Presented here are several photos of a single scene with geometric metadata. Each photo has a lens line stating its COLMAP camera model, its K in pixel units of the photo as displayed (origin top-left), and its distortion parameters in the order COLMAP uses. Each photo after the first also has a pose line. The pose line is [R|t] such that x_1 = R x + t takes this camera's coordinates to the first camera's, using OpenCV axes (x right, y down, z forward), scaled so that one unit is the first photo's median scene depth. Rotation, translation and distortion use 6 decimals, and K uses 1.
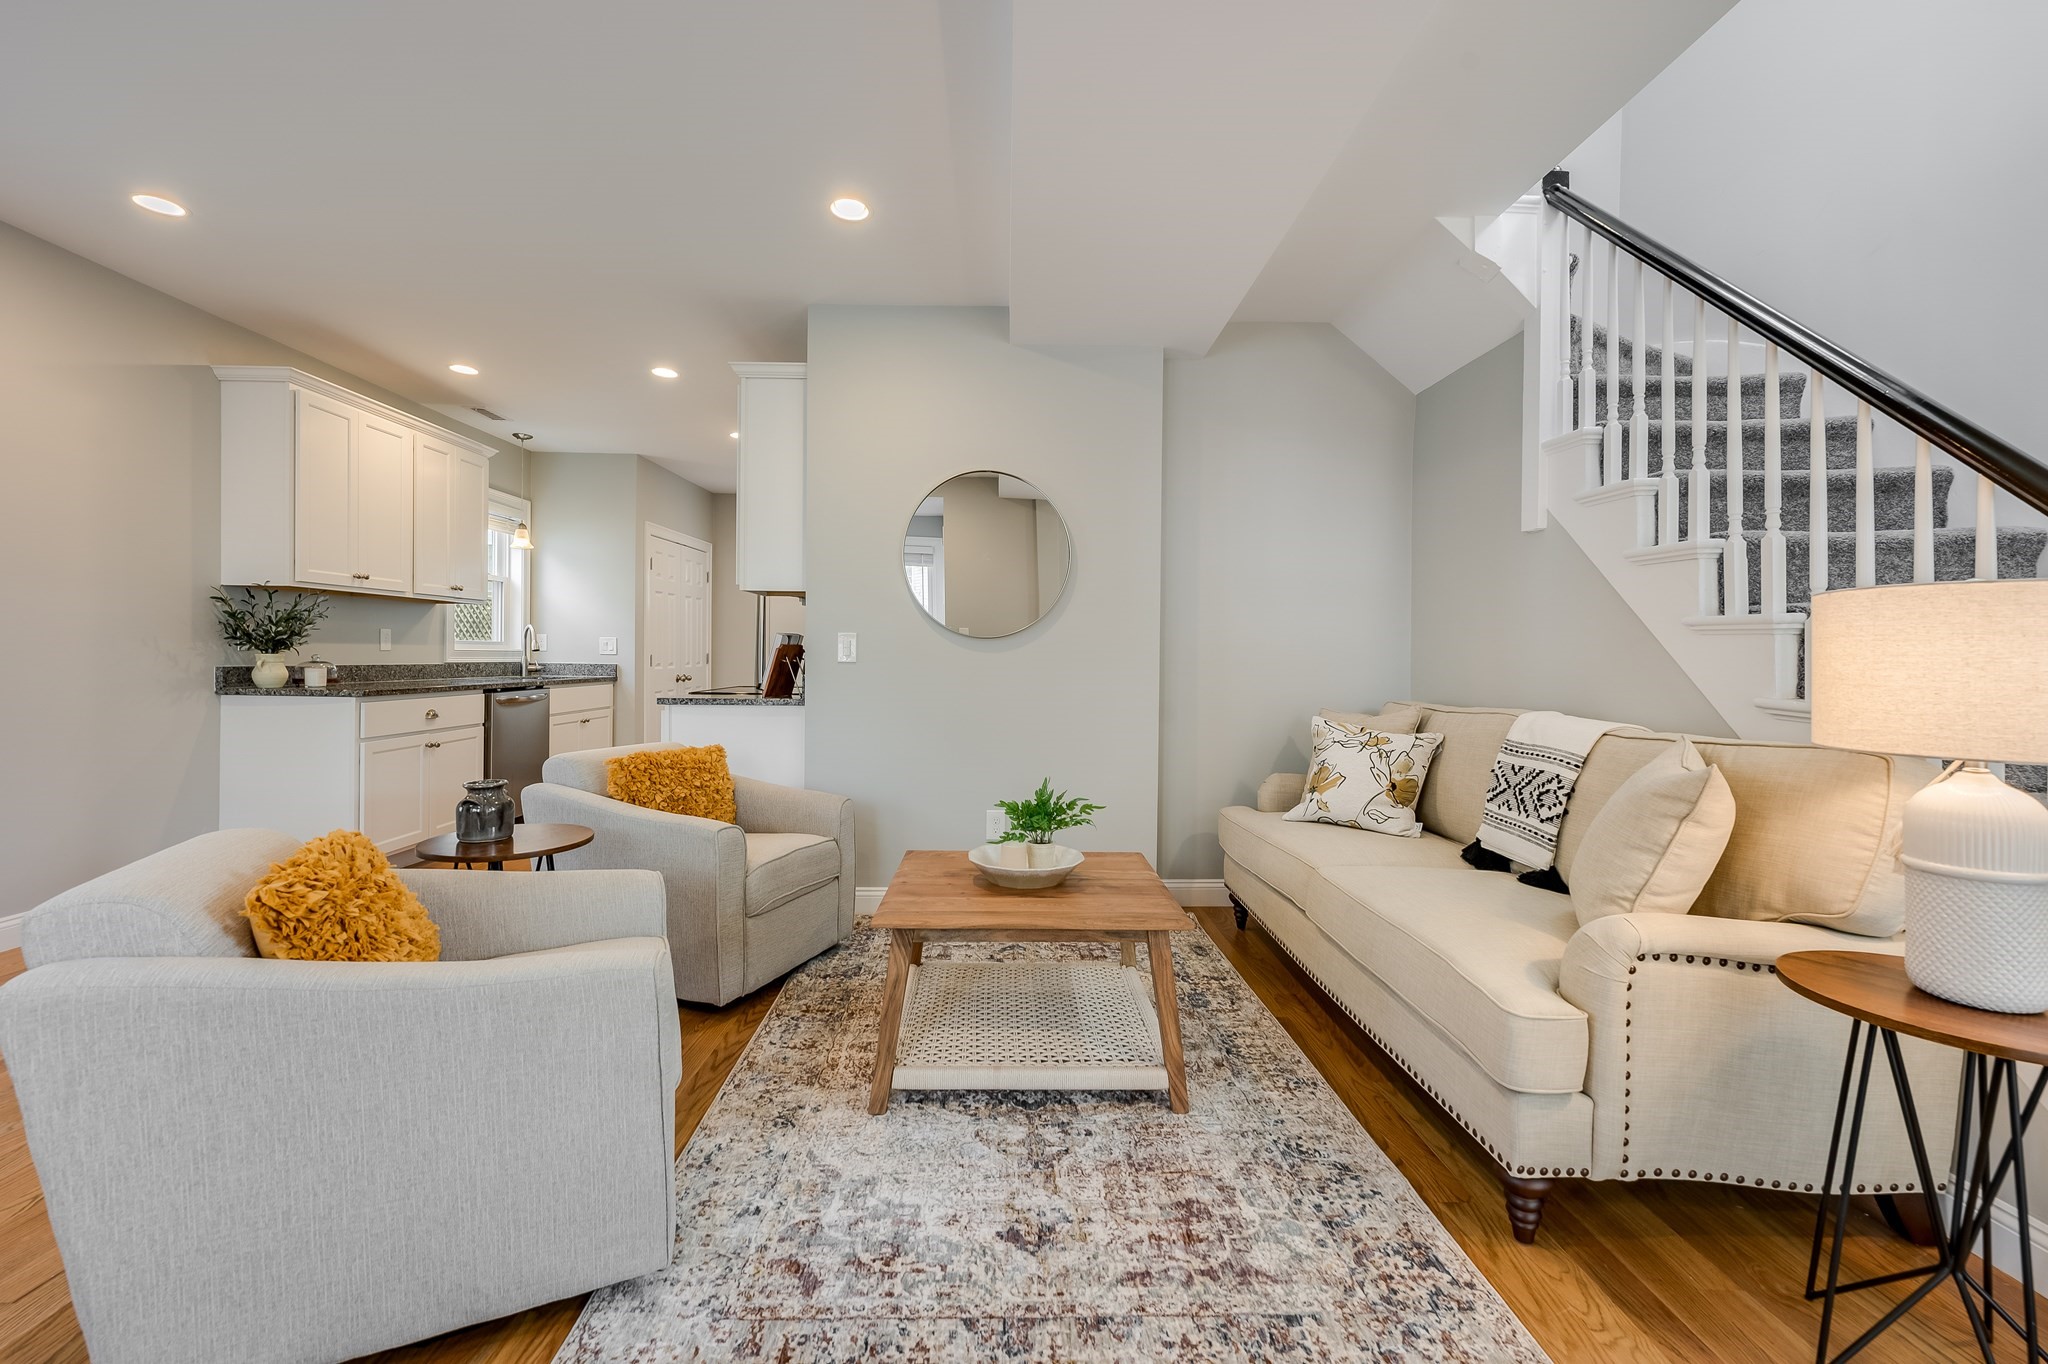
lens RADIAL K [[842.2, 0, 1018.1], [0, 842.2, 667.1], [0, 0, 1]] dist [-0.001870, -0.000249]
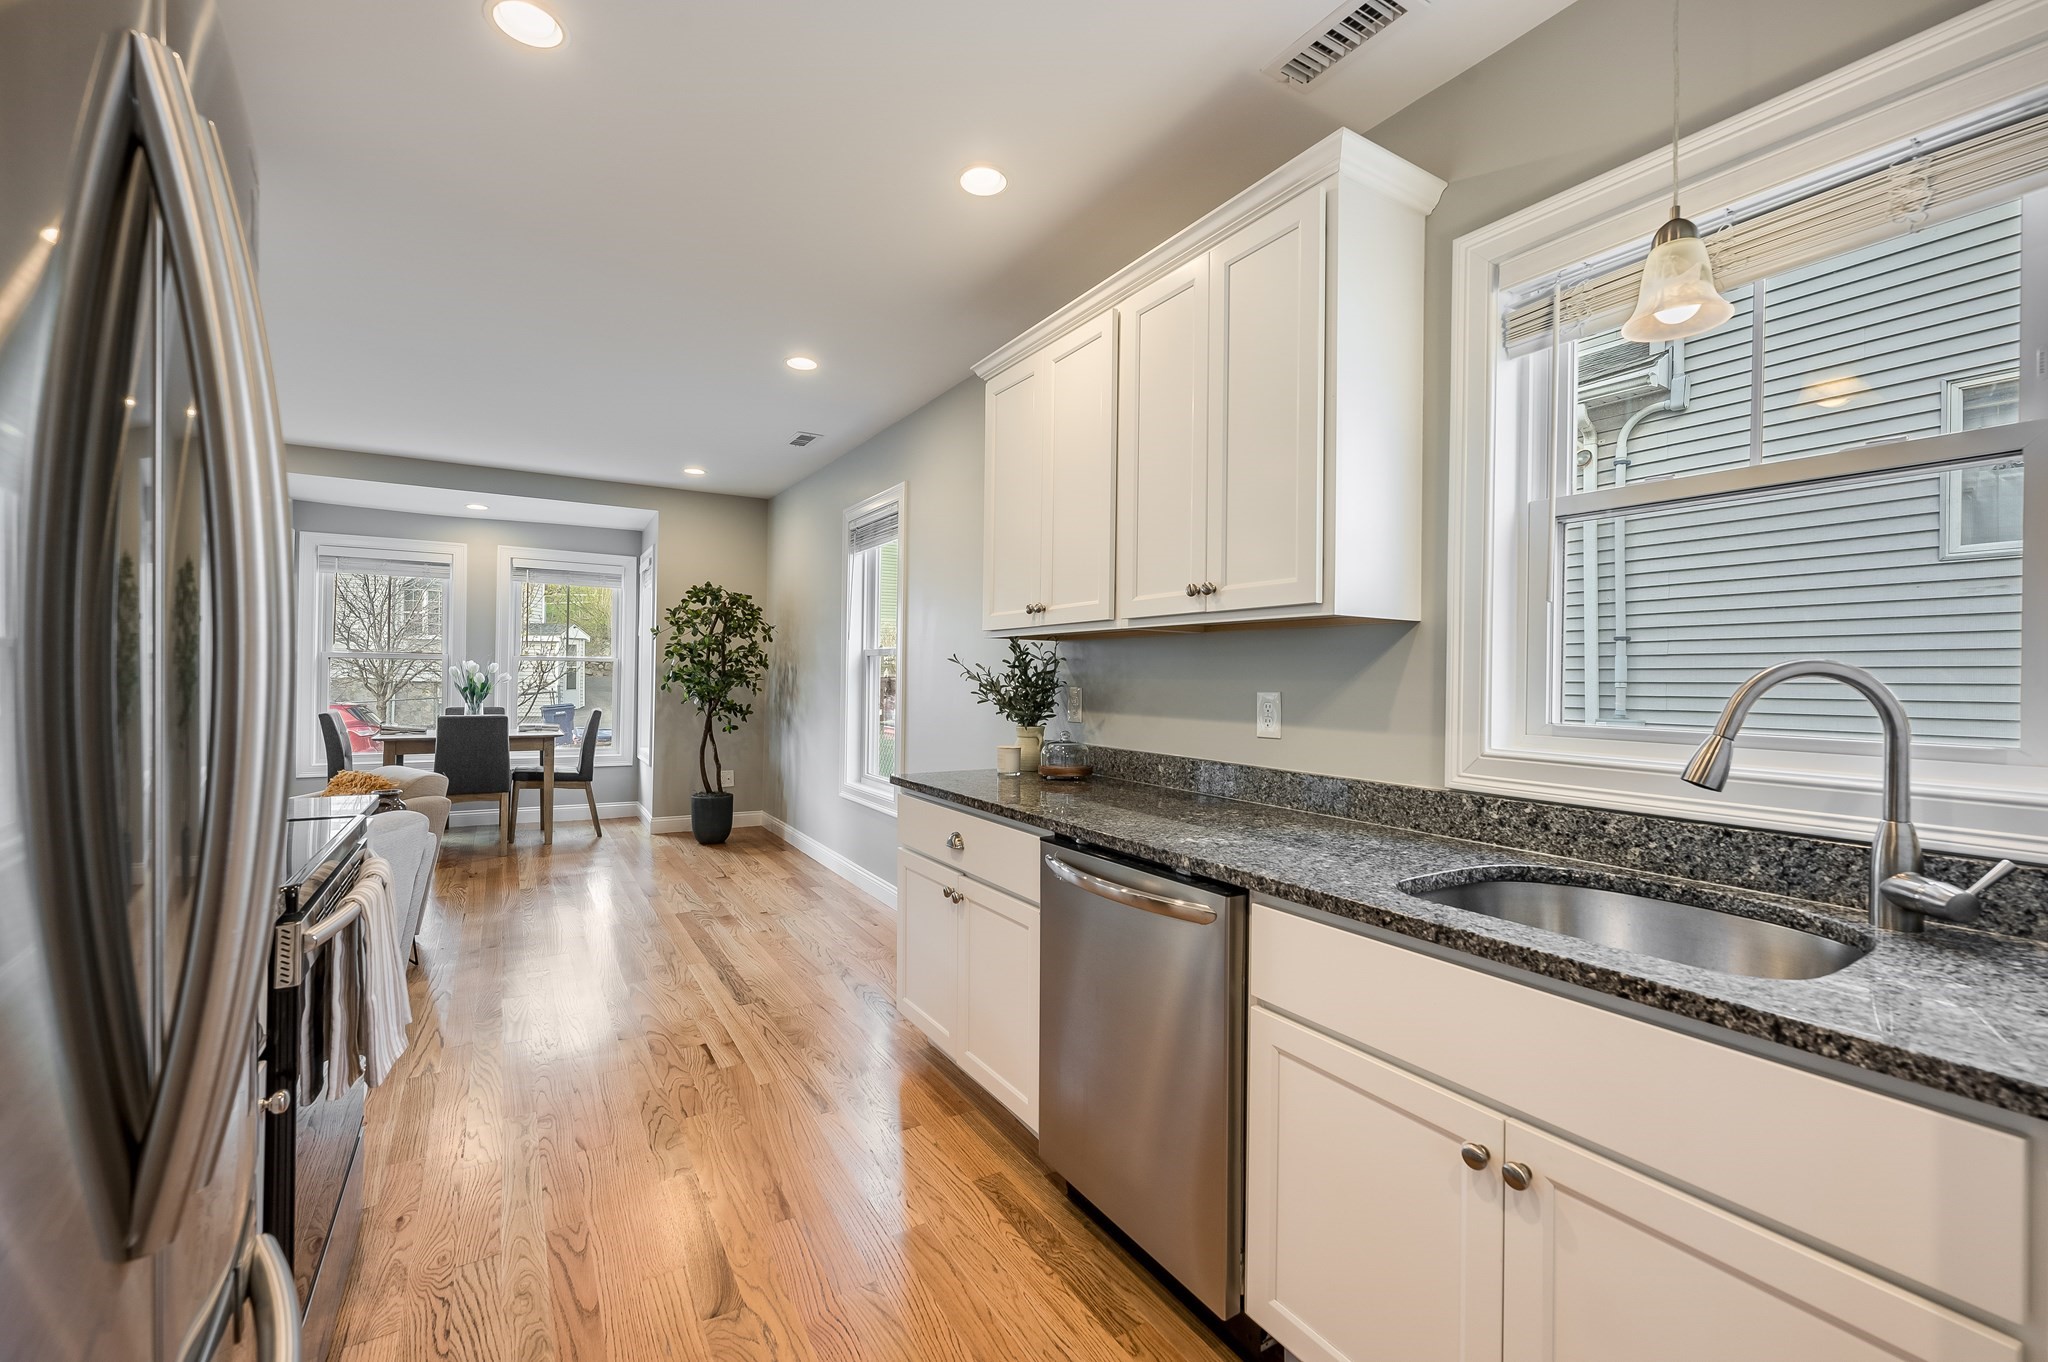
lens RADIAL K [[831.1, 0, 1012.8], [0, 831.1, 673.0], [0, 0, 1]] dist [-0.002937, 0.000015]
pose [[-0.859215, -0.026493, -0.510929, -0.488459], [-0.031221, 0.999512, 0.000677, -0.064767], [0.510662, 0.016534, -0.859623, 1.661717]]
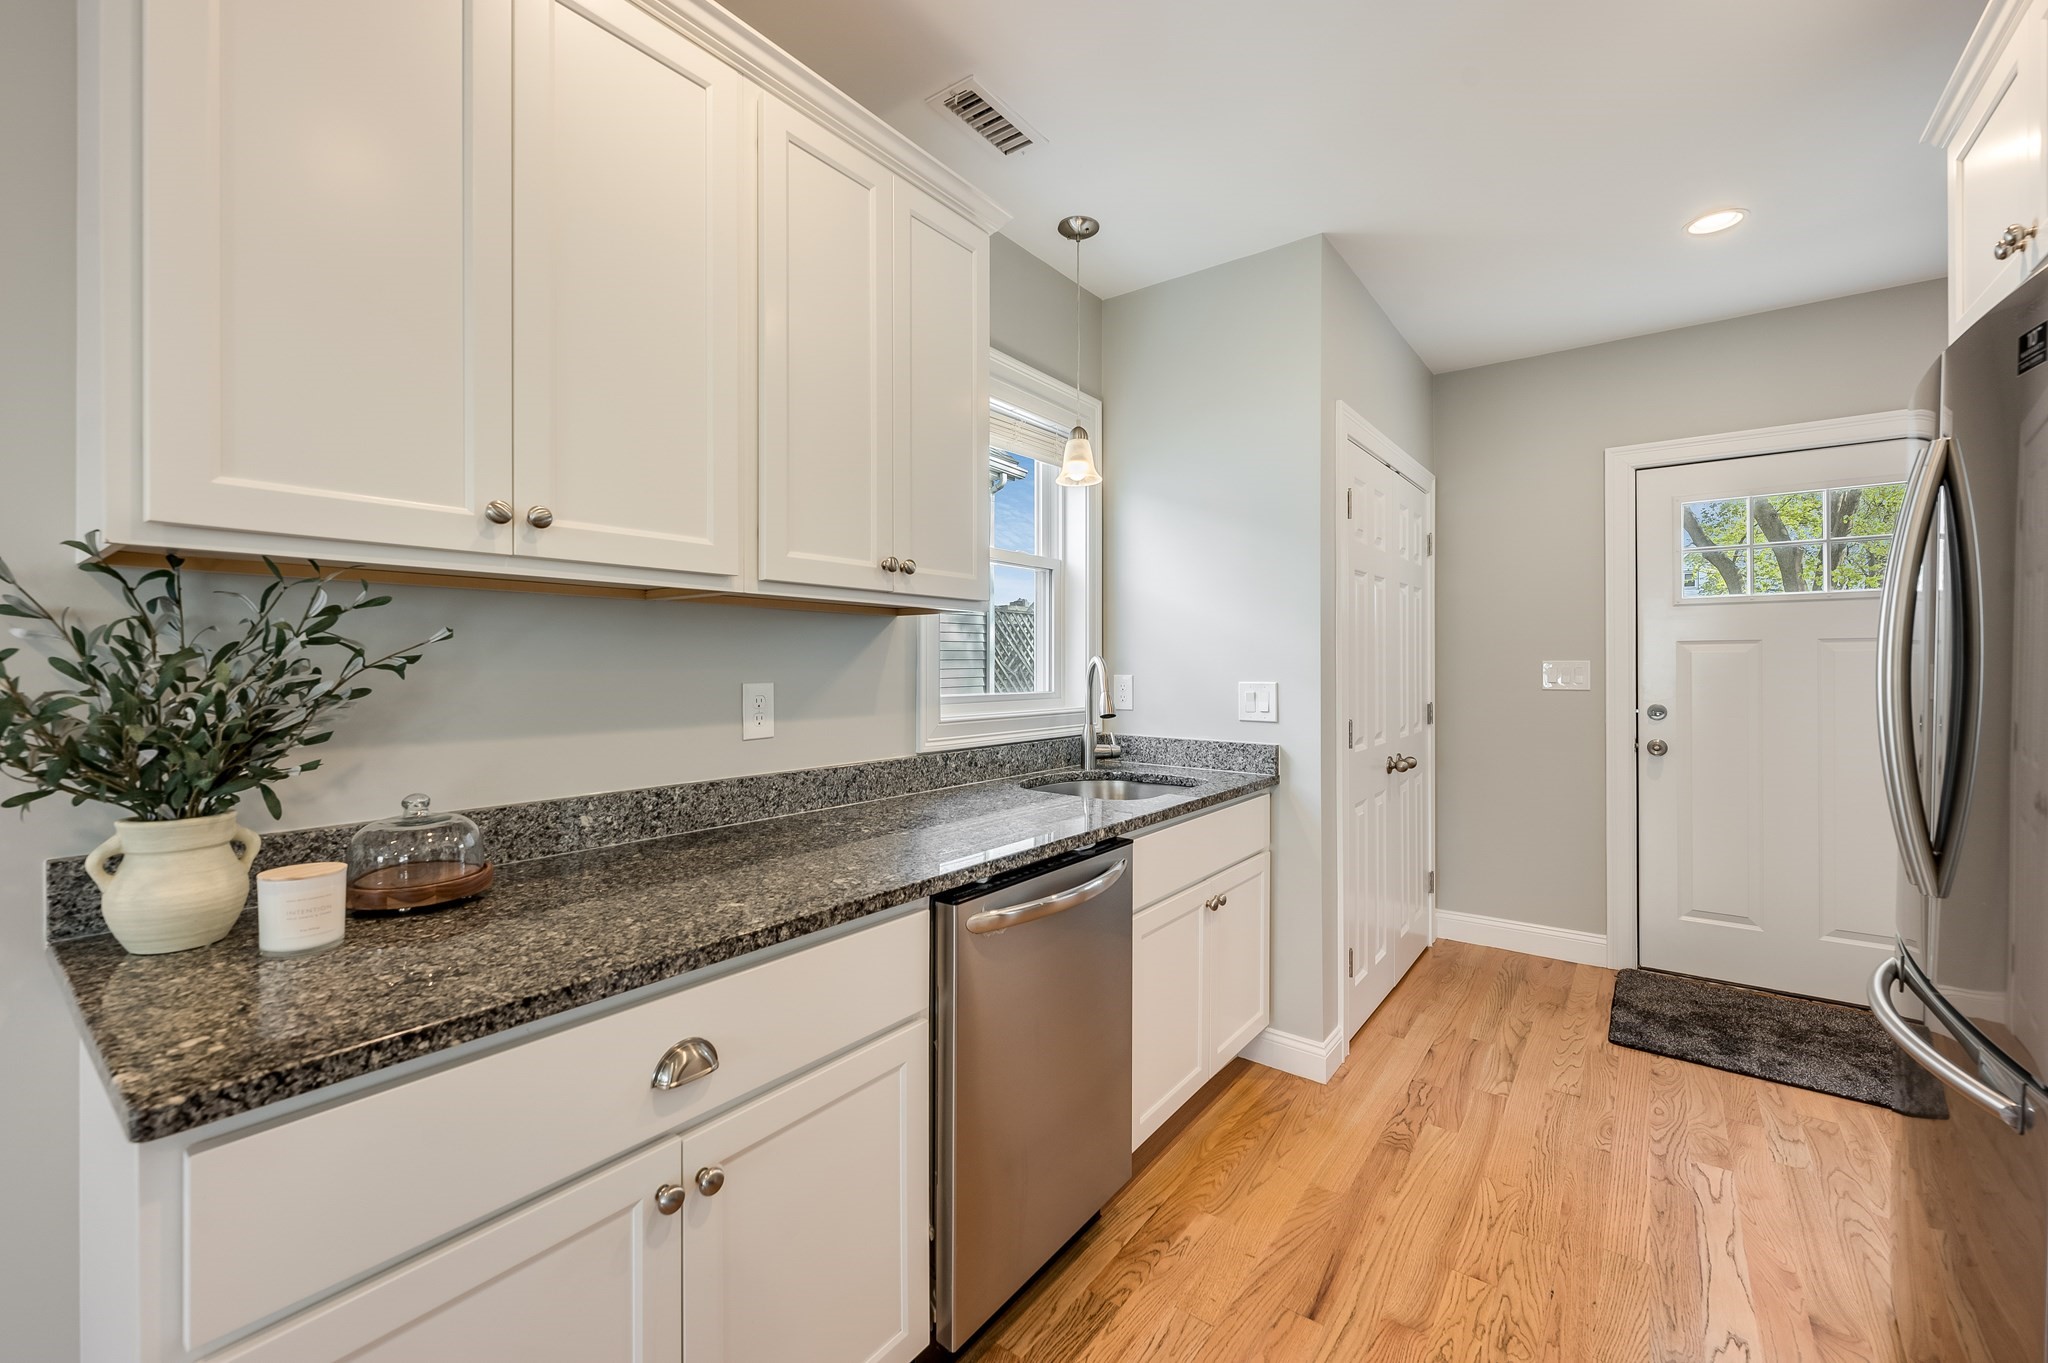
lens RADIAL K [[835.6, 0, 1017.0], [0, 835.6, 664.9], [0, 0, 1]] dist [-0.002210, 0.000065]
pose [[0.788304, -0.010028, -0.615205, -0.525439], [-0.001182, 0.999841, -0.017811, -0.058786], [0.615285, 0.014768, 0.788166, 0.962585]]
